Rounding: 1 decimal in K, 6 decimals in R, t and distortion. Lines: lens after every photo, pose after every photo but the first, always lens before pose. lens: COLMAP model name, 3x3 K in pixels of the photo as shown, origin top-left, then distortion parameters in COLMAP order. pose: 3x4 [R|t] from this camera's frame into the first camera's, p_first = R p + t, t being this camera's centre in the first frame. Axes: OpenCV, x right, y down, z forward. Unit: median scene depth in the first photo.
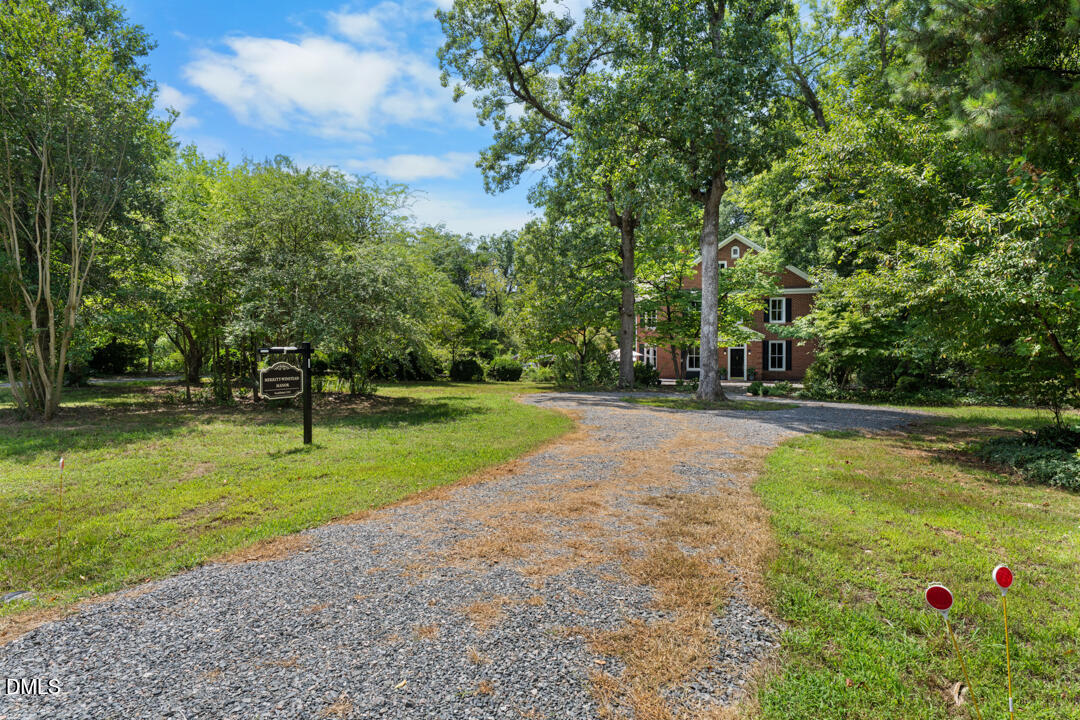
lens RADIAL K [[615.5, 0, 535.8], [0, 615.5, 350.0], [0, 0, 1]] dist [0.004355, 0.001263]
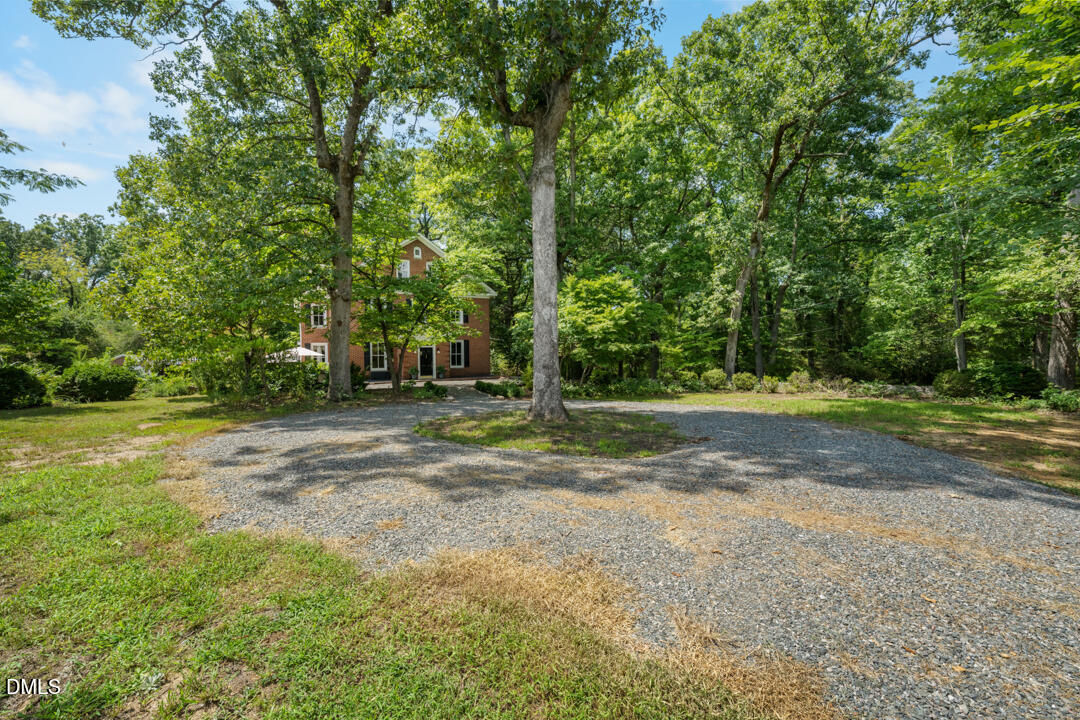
lens RADIAL K [[429.1, 0, 542.7], [0, 429.1, 359.7], [0, 0, 1]] dist [-0.003879, -0.000585]
pose [[0.717029, -0.021836, 0.696702, -0.038319], [0.008743, 0.999712, 0.022335, 0.005490], [-0.696989, -0.009923, 0.717013, 0.514576]]
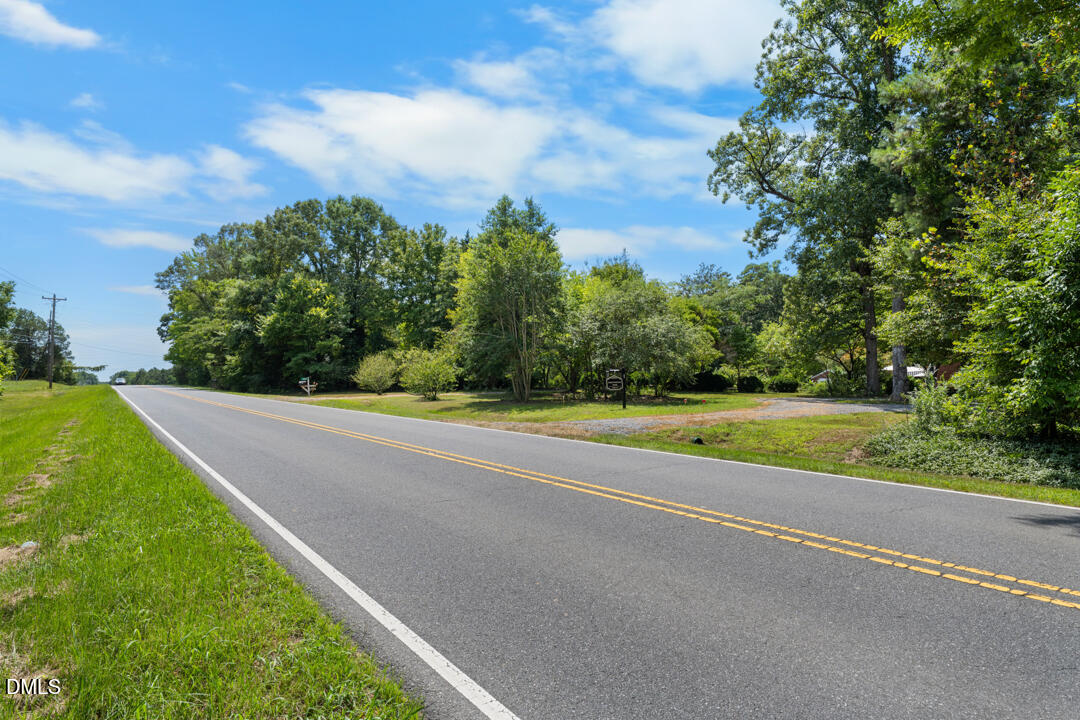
lens RADIAL K [[615.5, 0, 539.8], [0, 615.5, 362.2], [0, 0, 1]] dist [0.004355, 0.001263]
pose [[0.858445, -0.029249, -0.512072, 0.220275], [0.021243, 0.999544, -0.021482, 0.004818], [0.512466, 0.007563, 0.858674, -0.468175]]
